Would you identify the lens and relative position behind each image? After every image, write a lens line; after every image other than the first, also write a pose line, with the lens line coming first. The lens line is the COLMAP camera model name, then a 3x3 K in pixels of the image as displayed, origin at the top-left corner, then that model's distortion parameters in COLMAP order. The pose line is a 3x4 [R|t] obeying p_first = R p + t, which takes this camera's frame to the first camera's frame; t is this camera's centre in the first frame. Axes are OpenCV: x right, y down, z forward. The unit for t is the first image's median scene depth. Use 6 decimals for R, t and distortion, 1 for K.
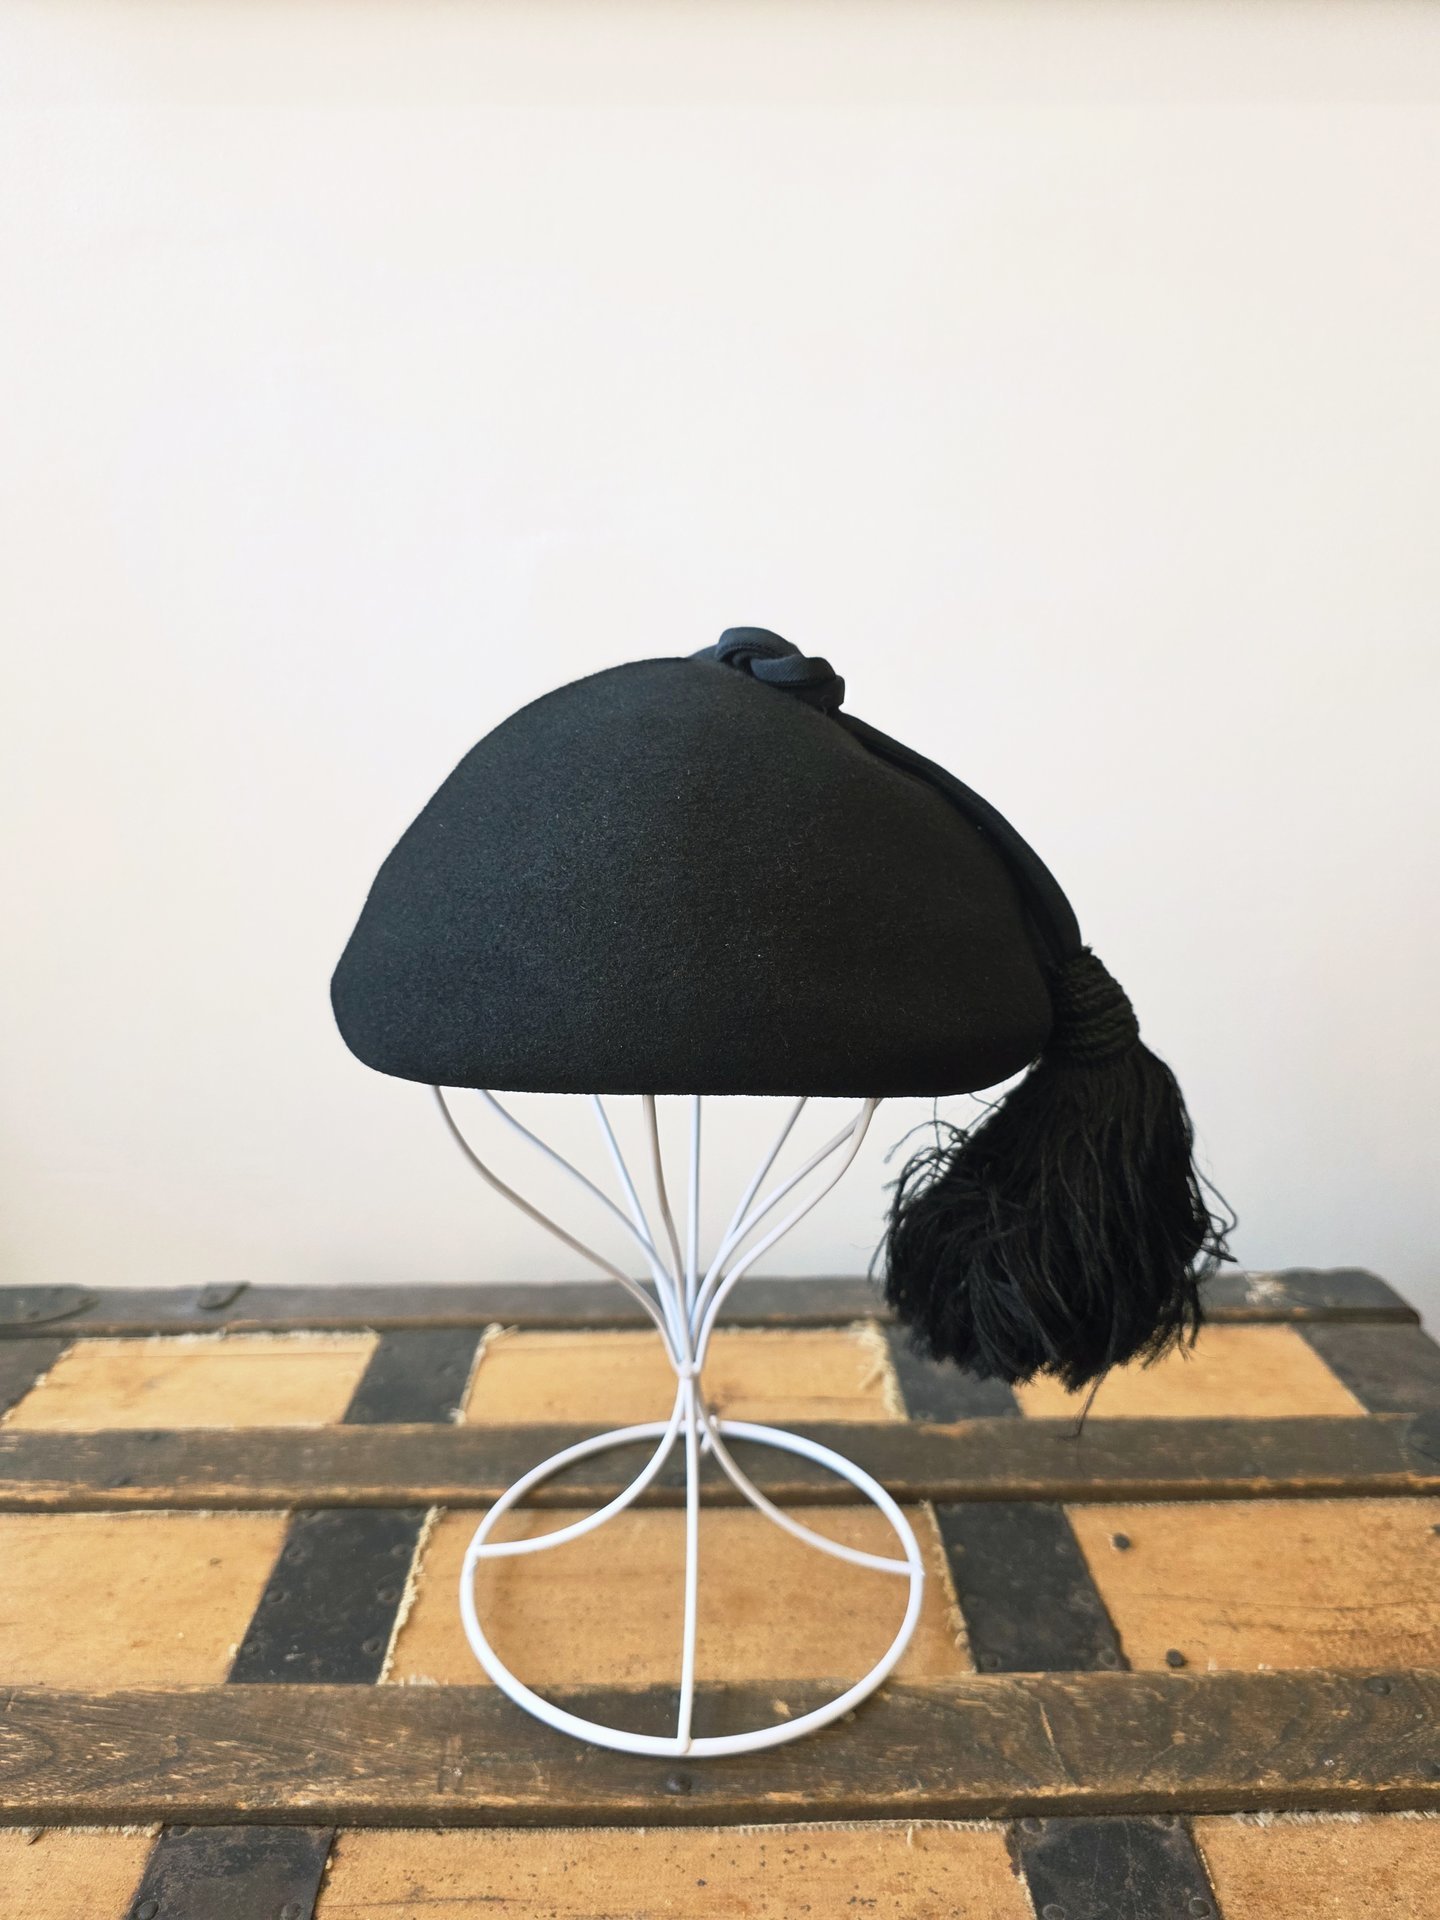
lens RADIAL K [[1334.0, 0, 729.0], [0, 1334.0, 925.9], [0, 0, 1]] dist [-0.003463, -0.006019]
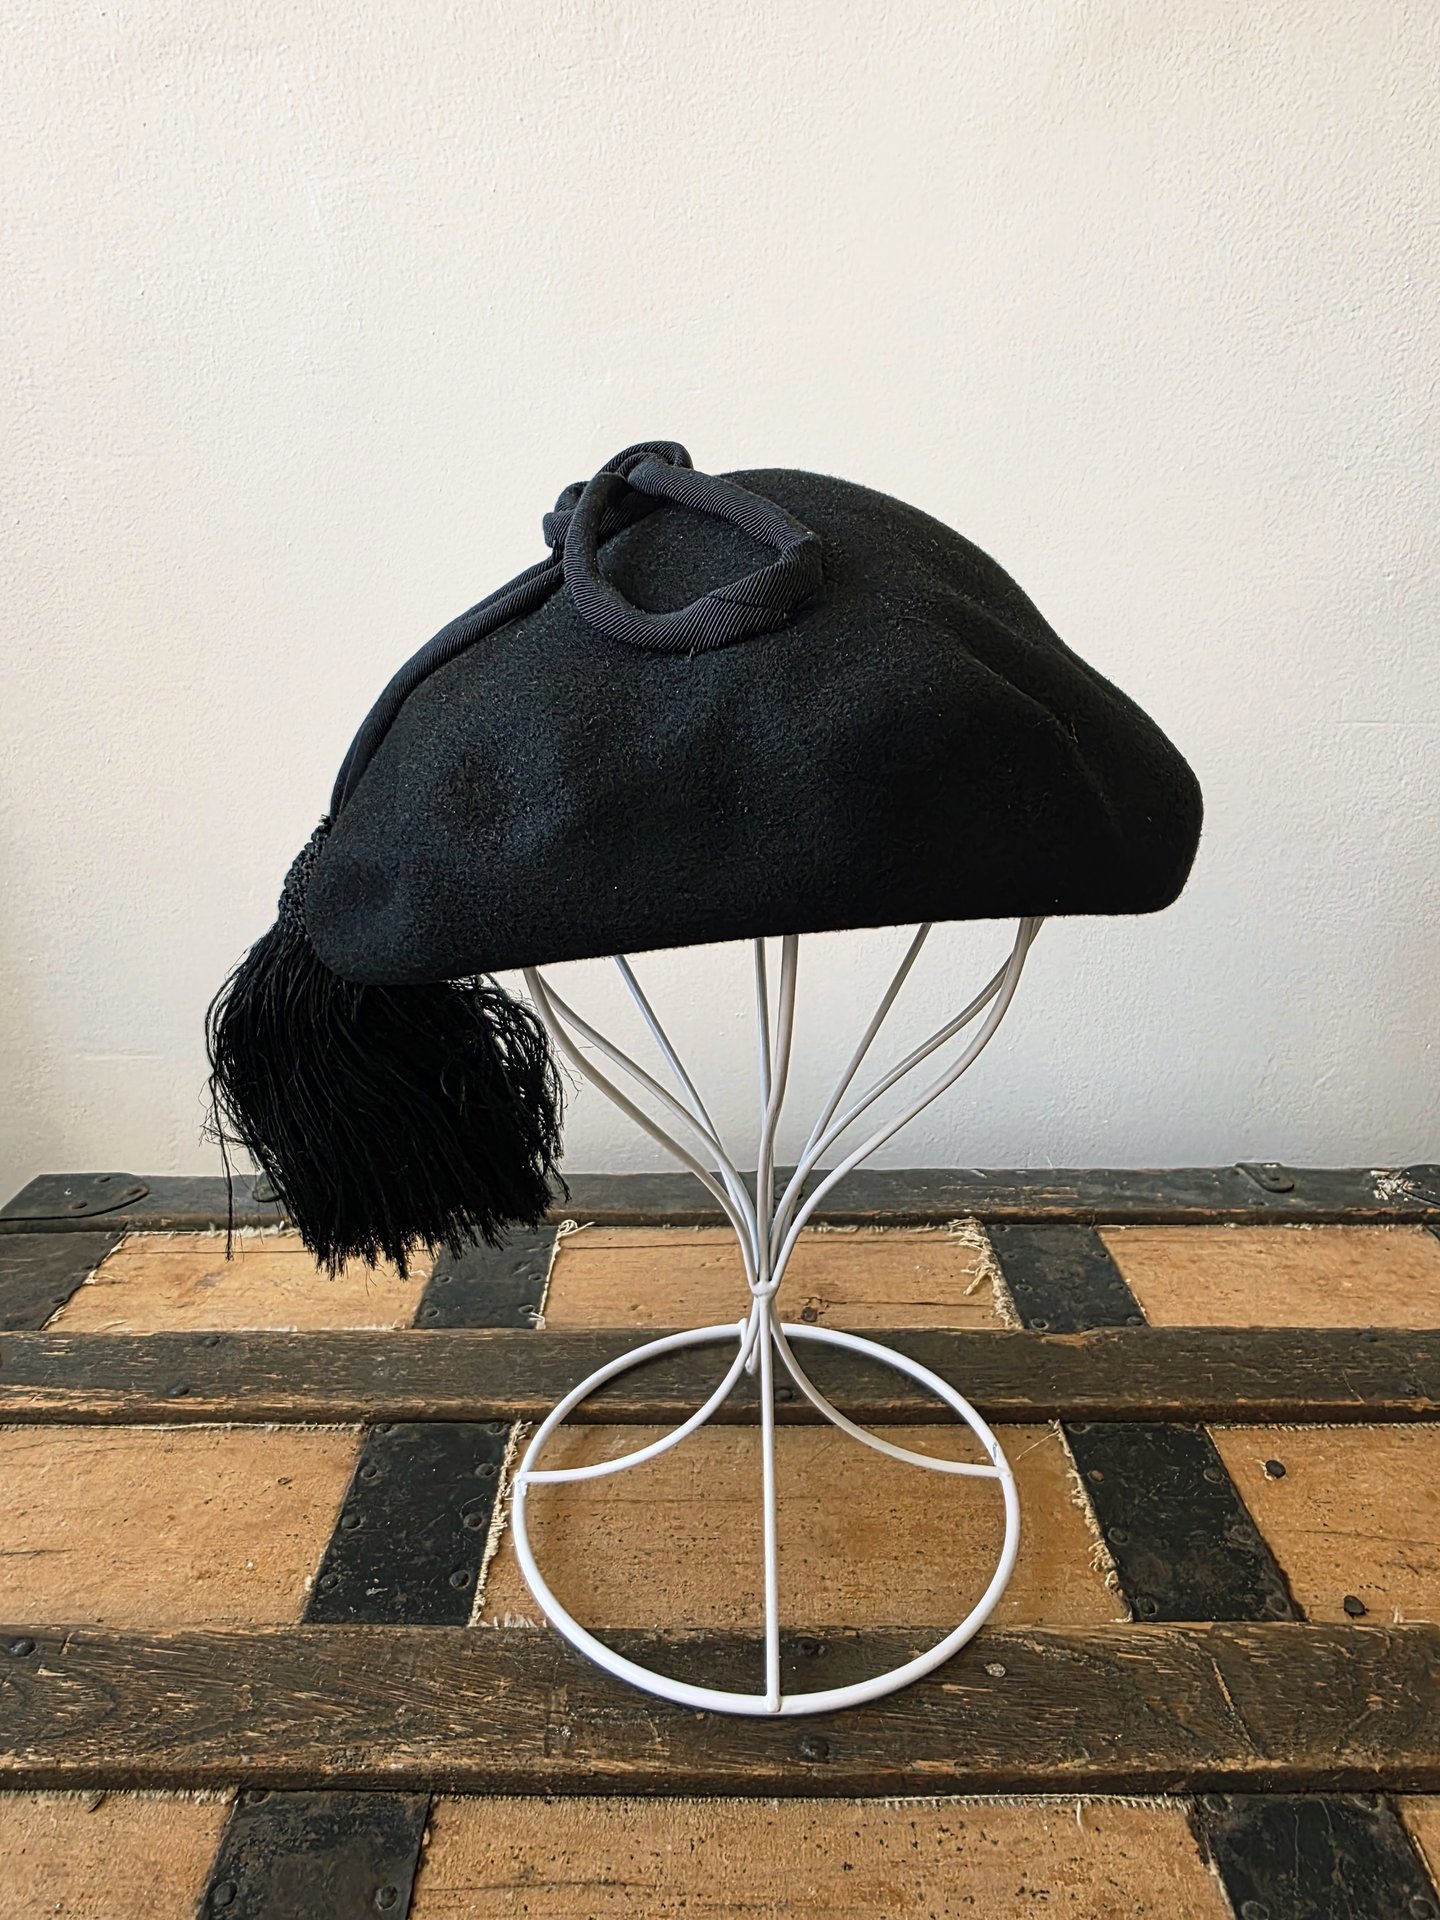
lens RADIAL K [[1308.6, 0, 720.8], [0, 1308.6, 867.9], [0, 0, 1]] dist [0.004541, -0.002175]
pose [[0.999819, 0.002064, -0.018929, -0.079705], [-0.001225, 0.999019, 0.044259, 0.016358], [0.019002, -0.044228, 0.998841, 0.140210]]
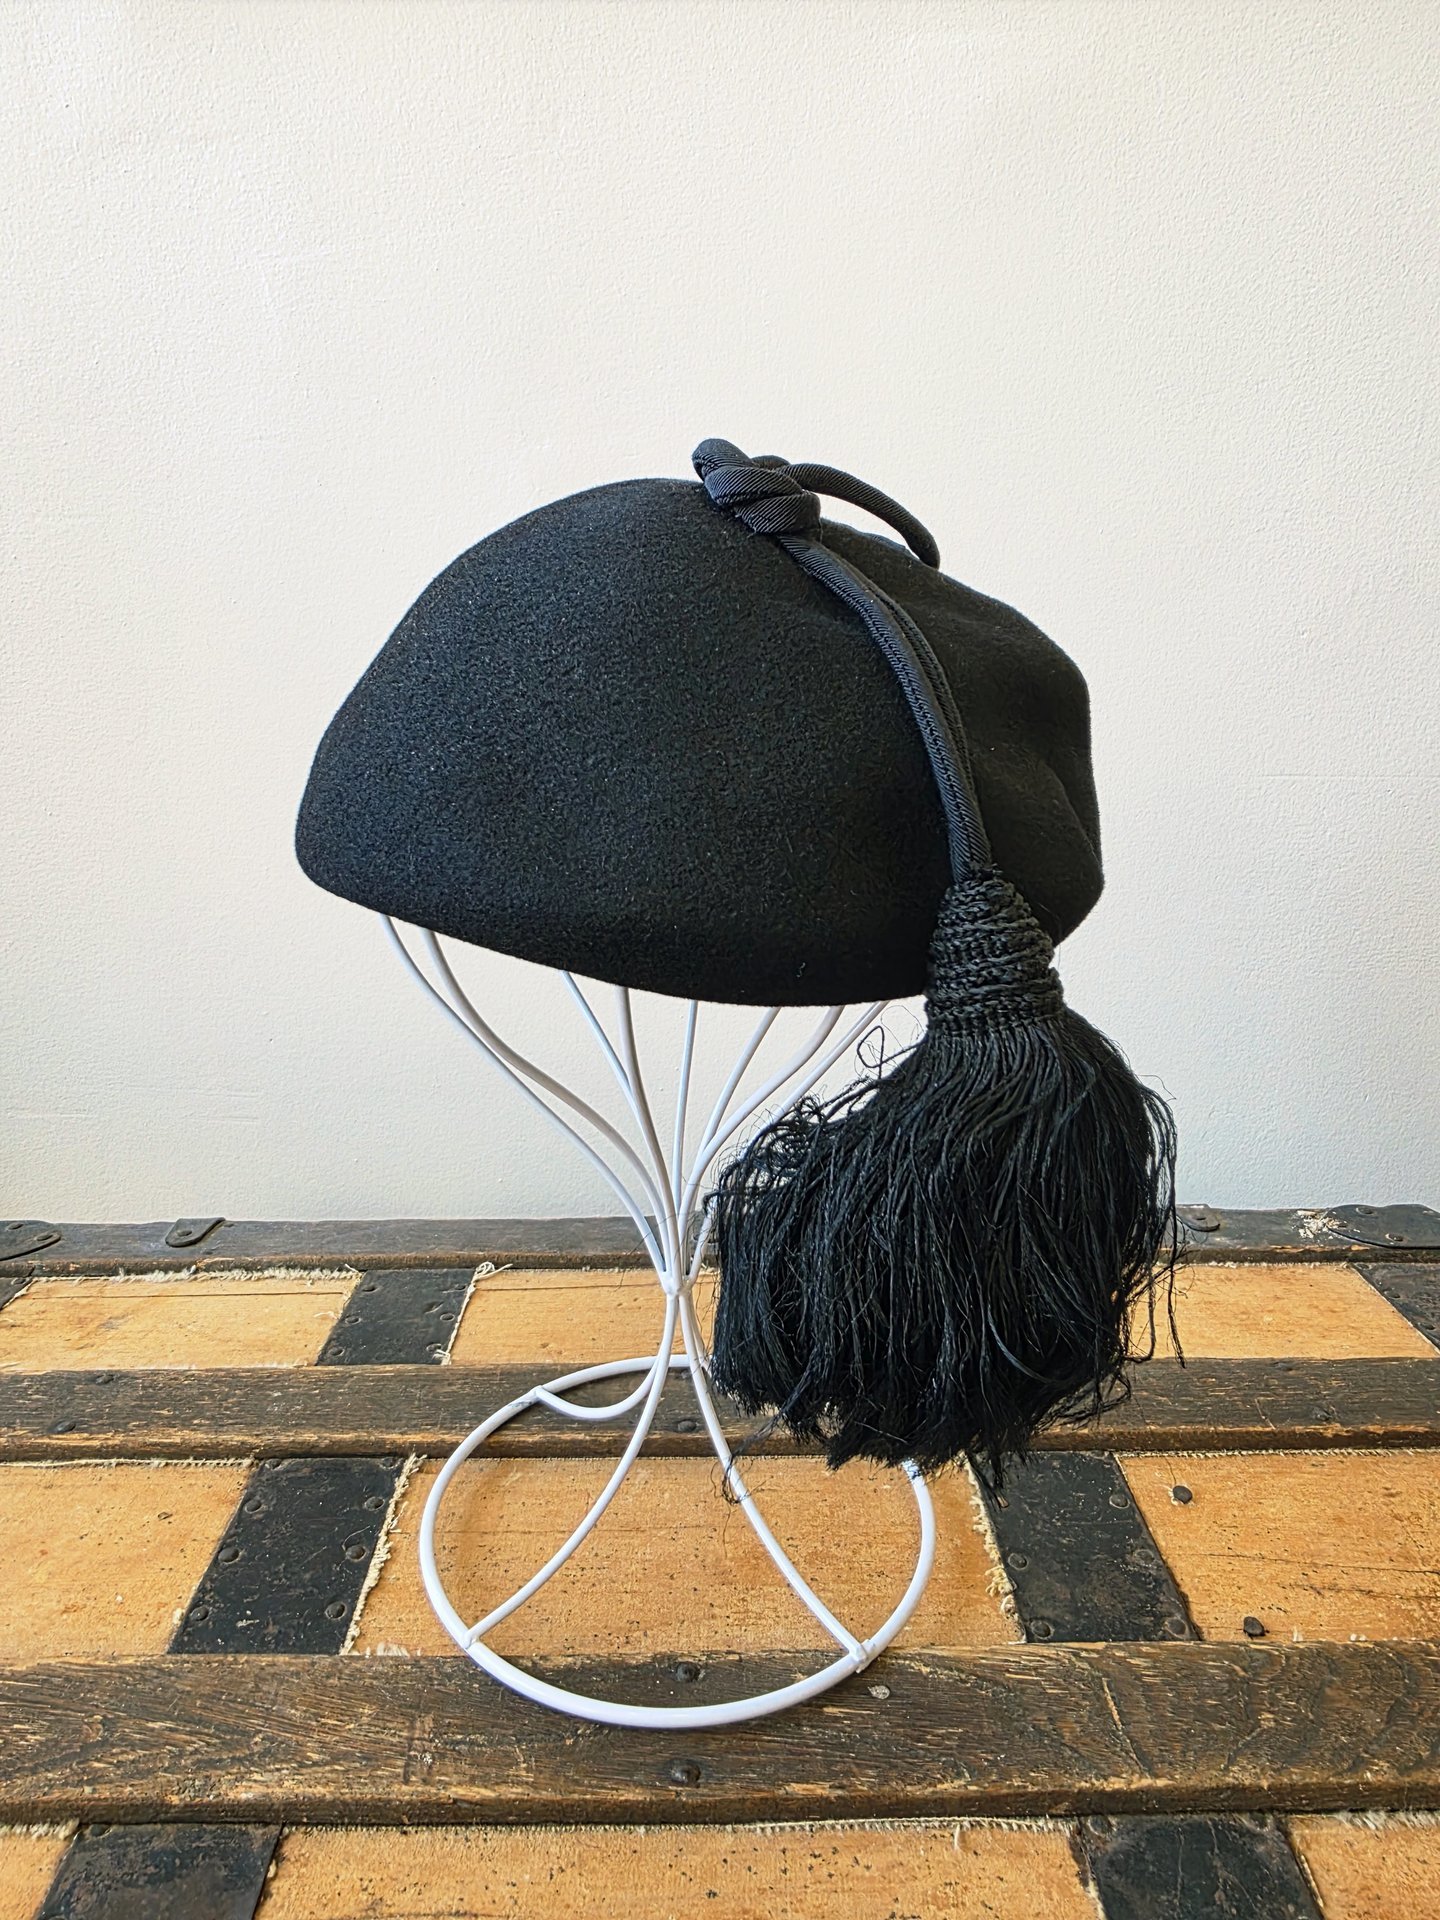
lens RADIAL K [[1306.1, 0, 728.4], [0, 1306.1, 856.0], [0, 0, 1]] dist [0.002858, -0.000349]
pose [[0.999988, -0.000983, -0.004837, -0.004856], [0.000784, 0.999165, -0.040846, 0.084397], [0.004873, 0.040841, 0.999154, 0.127169]]
